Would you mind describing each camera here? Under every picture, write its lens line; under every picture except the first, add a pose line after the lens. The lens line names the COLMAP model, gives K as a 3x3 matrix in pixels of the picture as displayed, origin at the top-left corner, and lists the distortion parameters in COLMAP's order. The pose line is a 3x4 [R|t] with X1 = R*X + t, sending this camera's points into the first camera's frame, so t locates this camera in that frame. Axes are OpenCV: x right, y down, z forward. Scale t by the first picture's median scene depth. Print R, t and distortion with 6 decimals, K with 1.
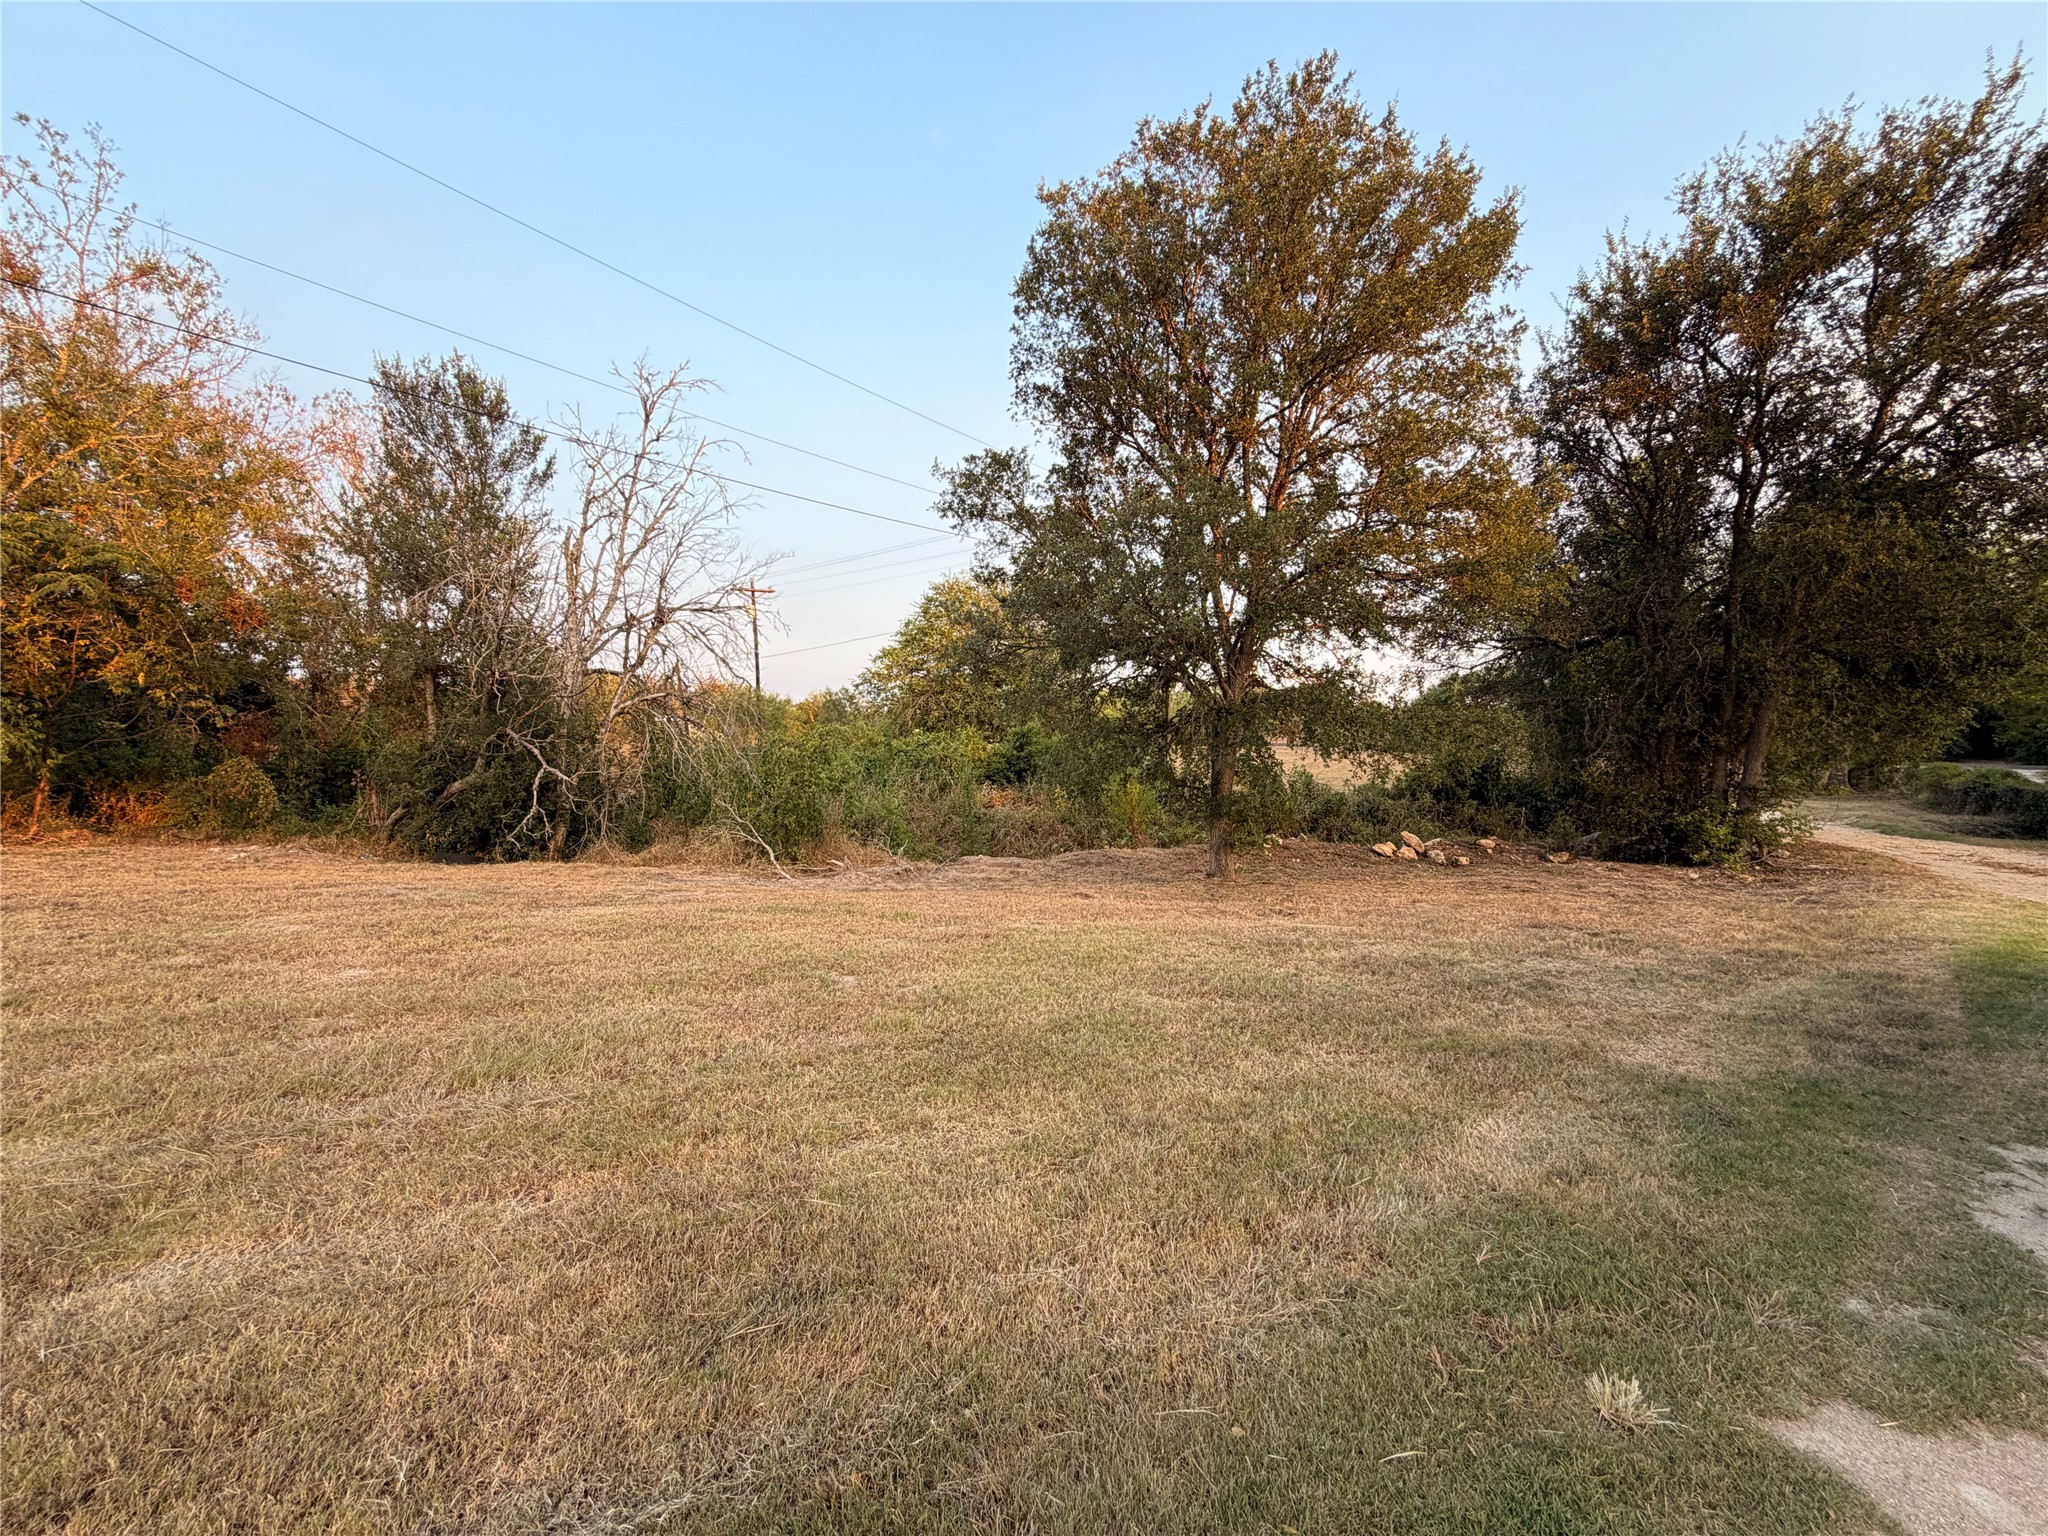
lens RADIAL K [[813.8, 0, 1020.4], [0, 813.8, 764.0], [0, 0, 1]] dist [0.001779, -0.000058]
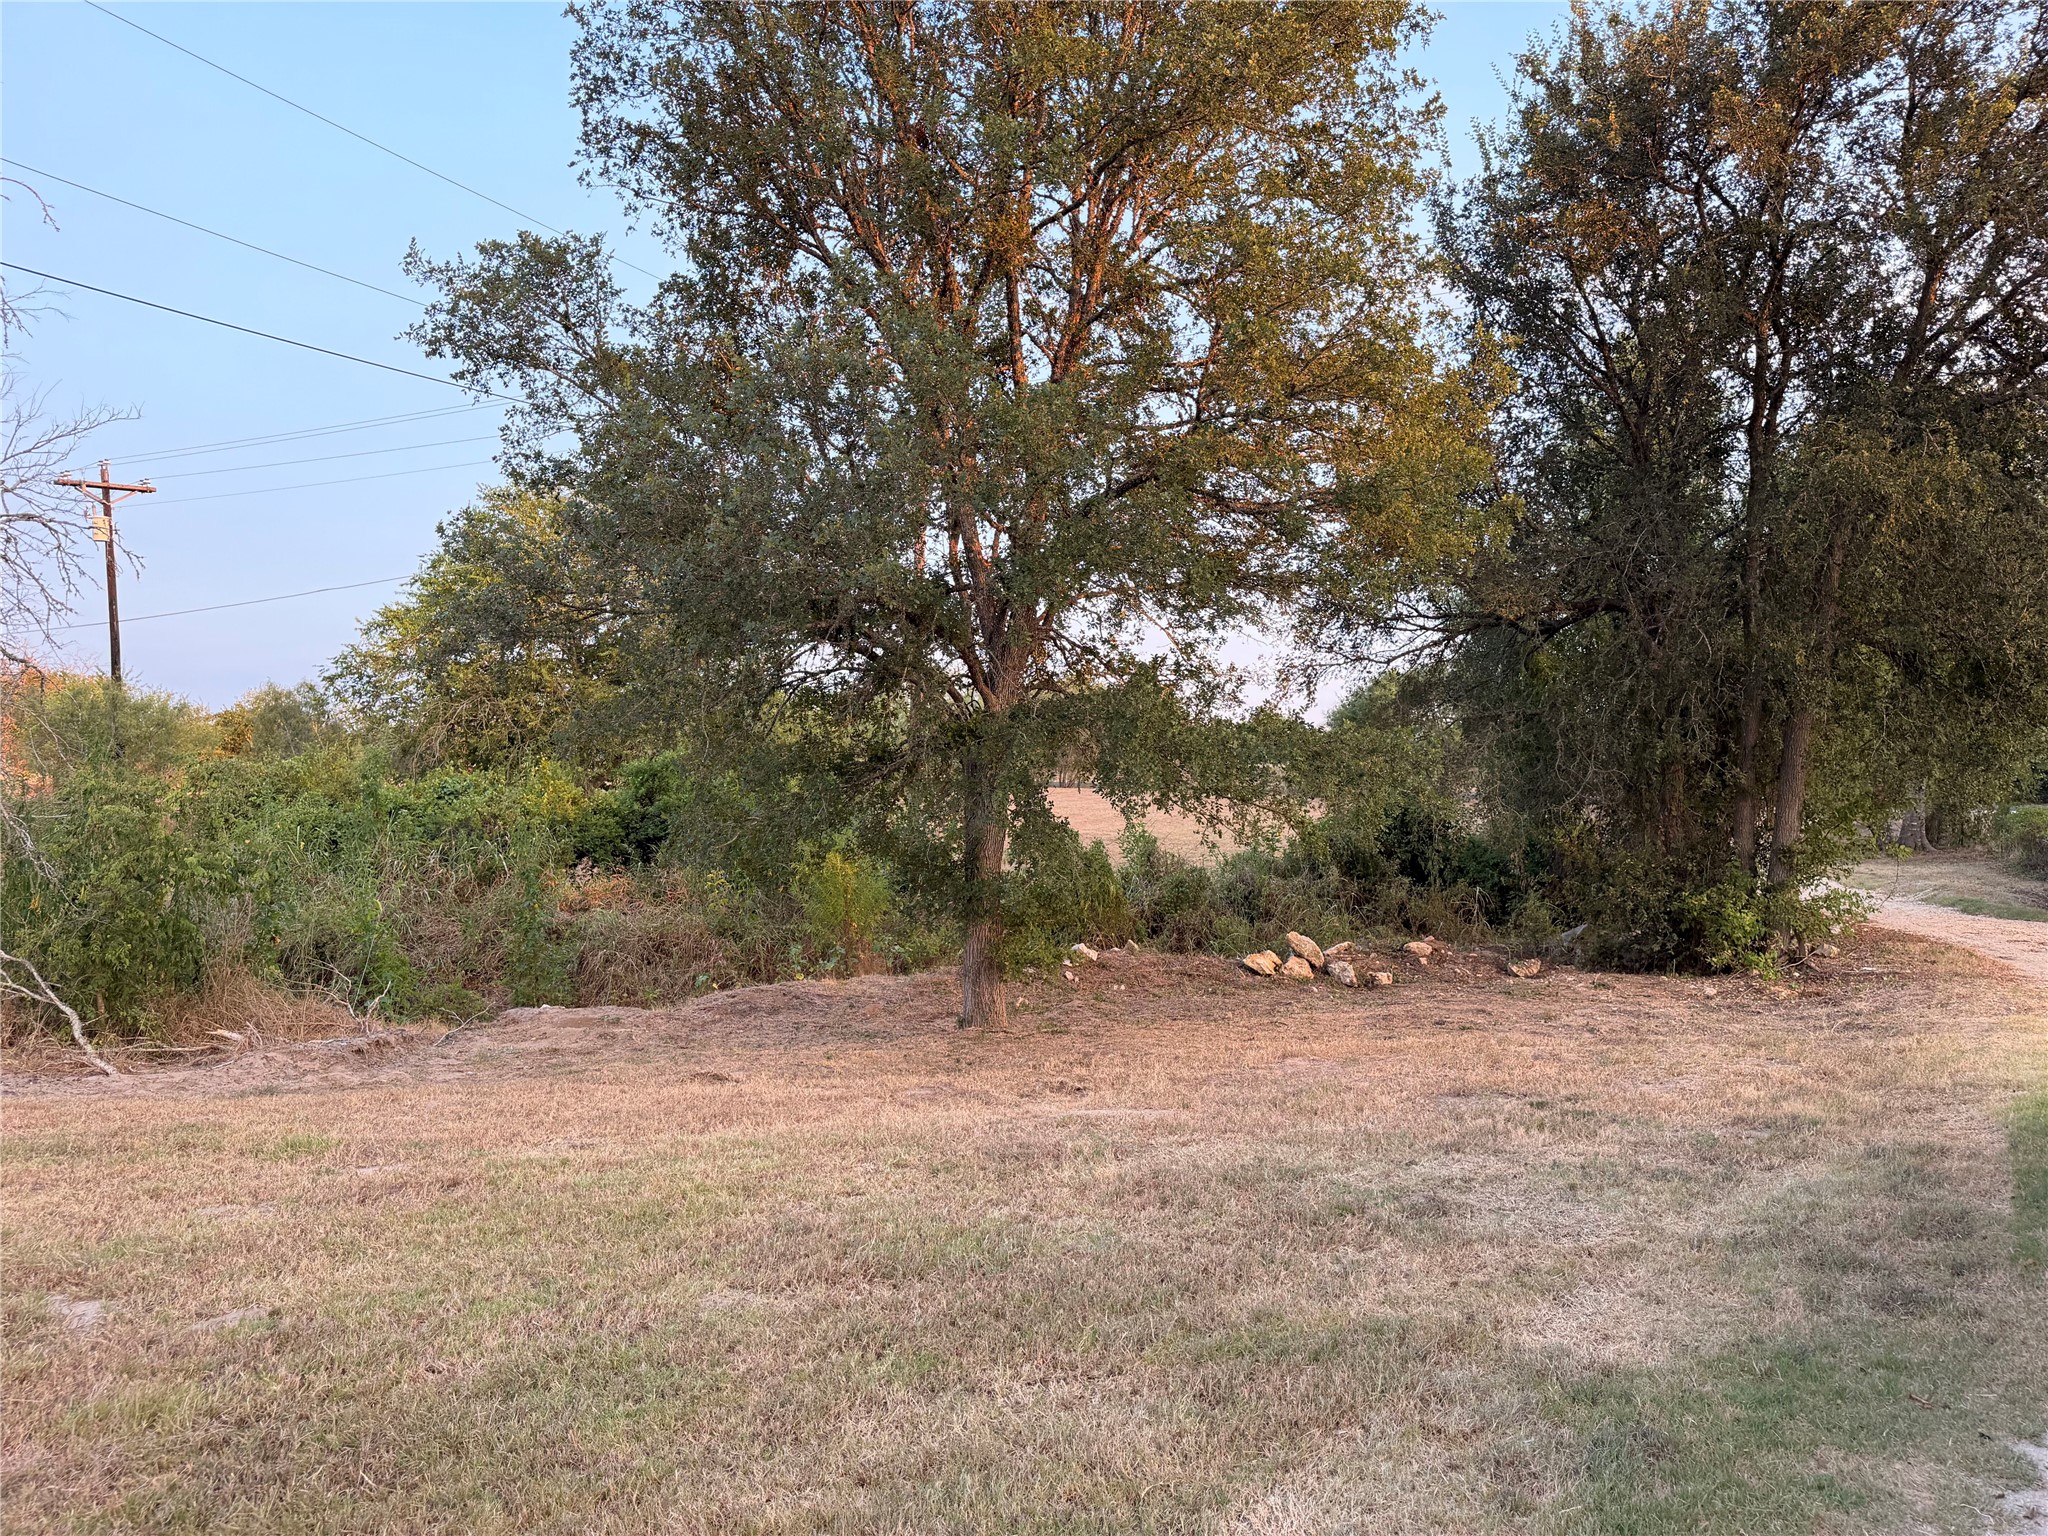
lens RADIAL K [[1436.0, 0, 1033.2], [0, 1436.0, 773.3], [0, 0, 1]] dist [0.052141, -0.059424]
pose [[0.971458, -0.005813, 0.237141, 0.050068], [0.013855, 0.999383, -0.032262, -0.003077], [-0.236807, 0.034627, 0.970939, 0.023181]]
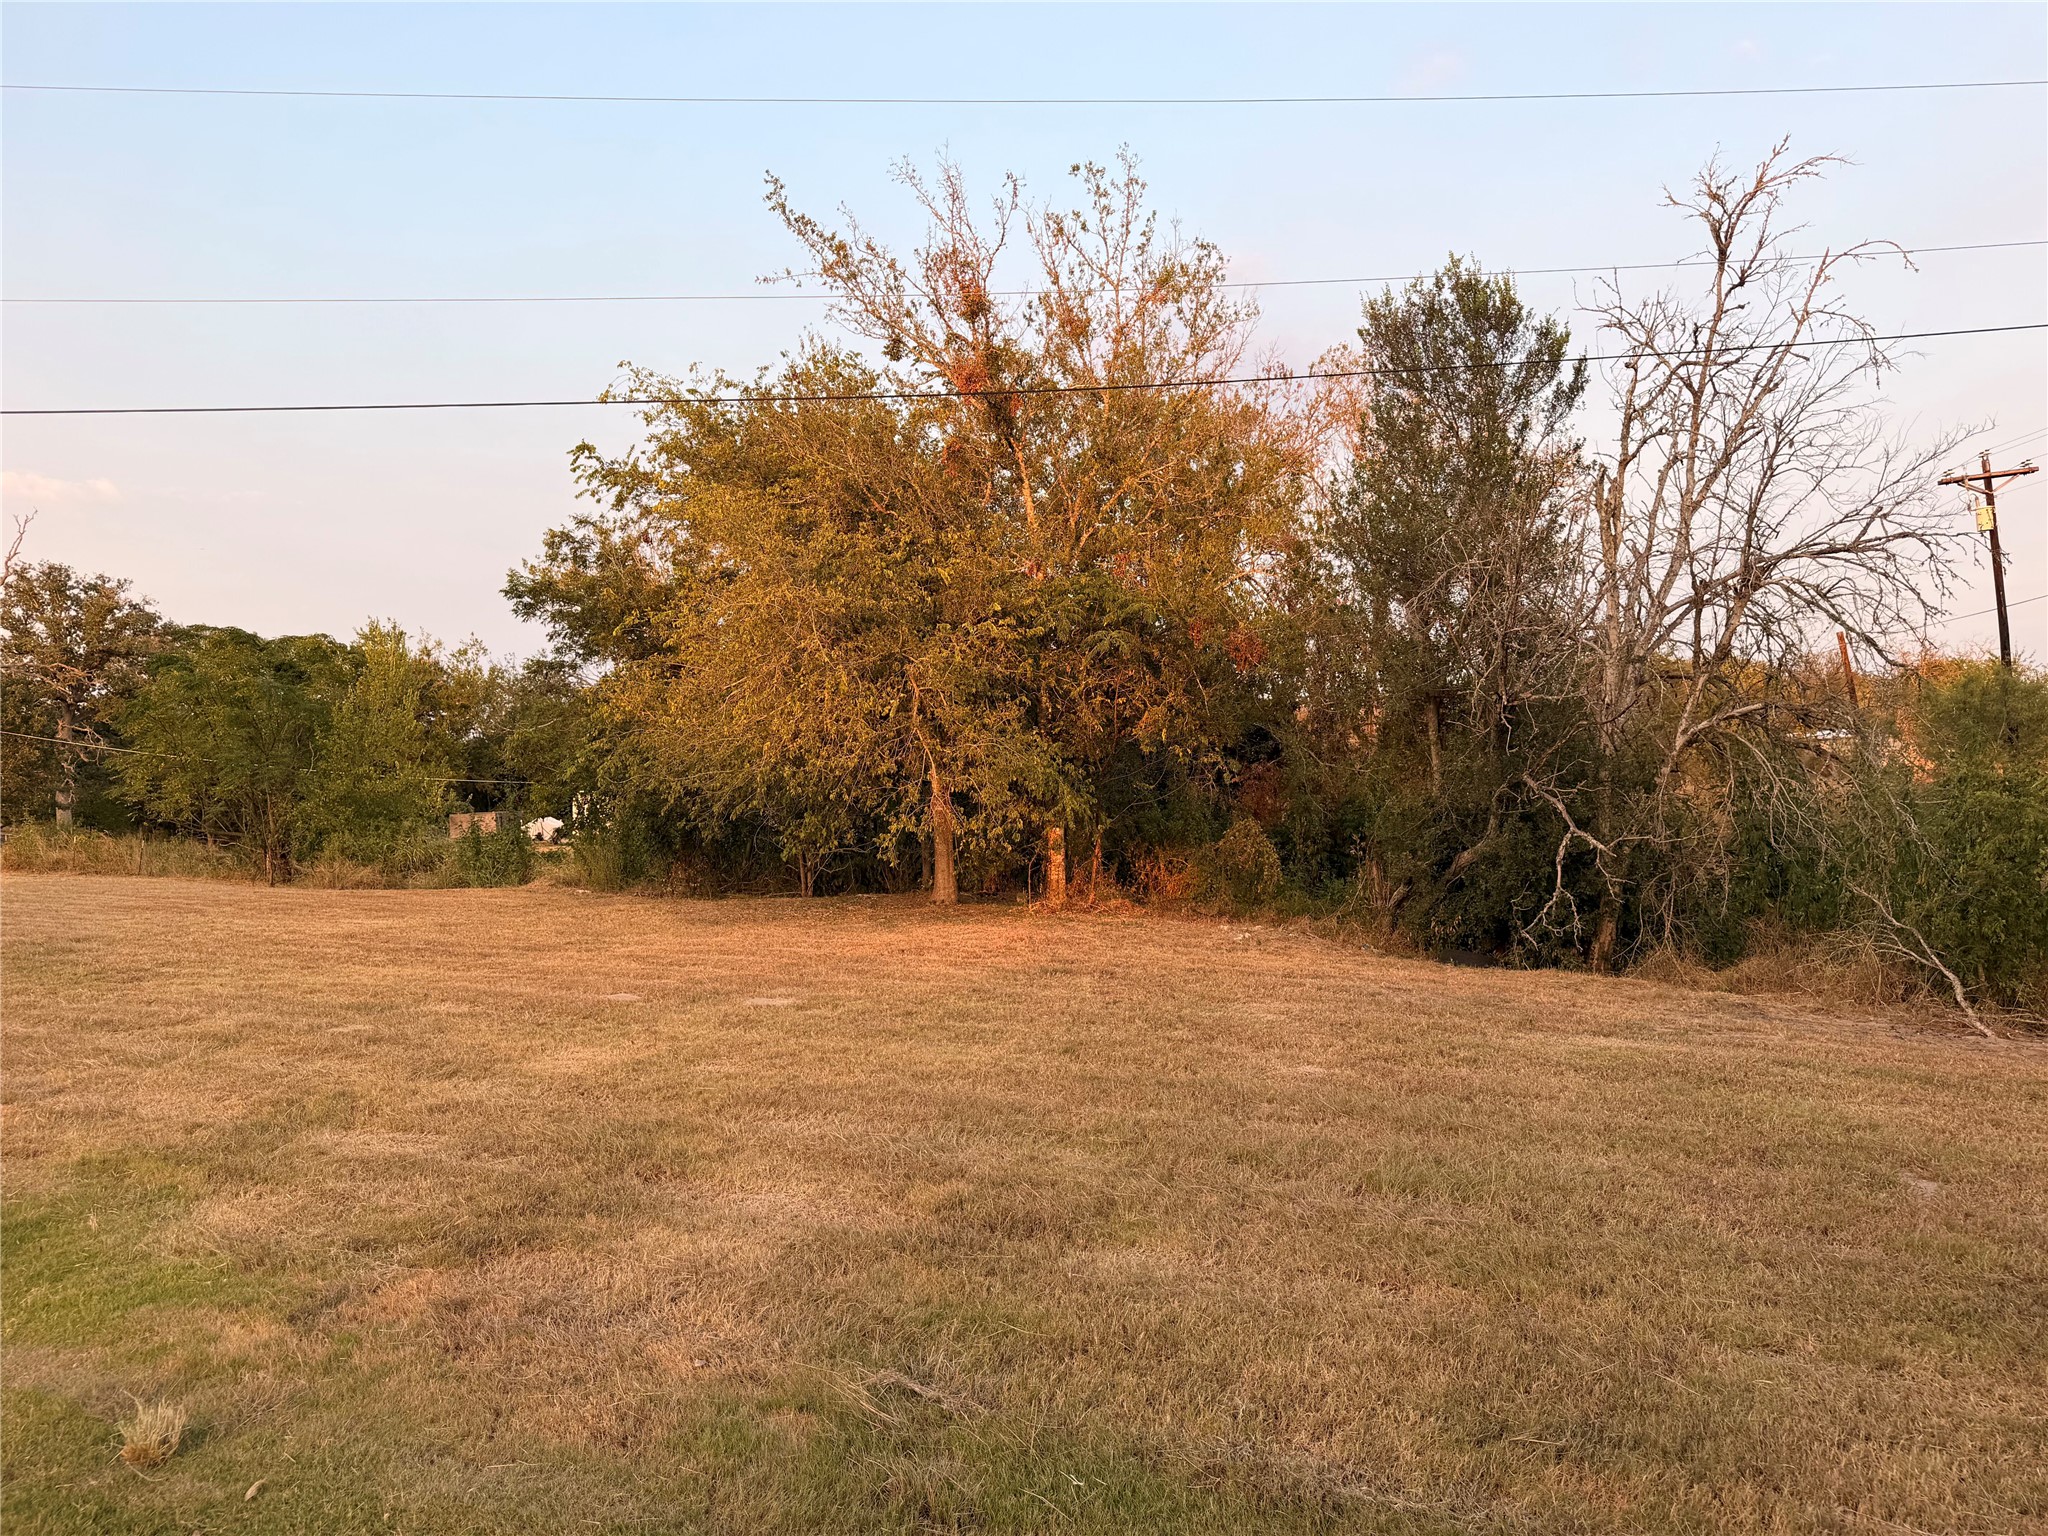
lens RADIAL K [[1436.0, 0, 1048.1], [0, 1436.0, 773.1], [0, 0, 1]] dist [0.052141, -0.059424]
pose [[0.609456, -0.036848, -0.791963, 0.107599], [0.012371, 0.999240, -0.036973, -0.004473], [0.792723, 0.012736, 0.609448, -0.076182]]
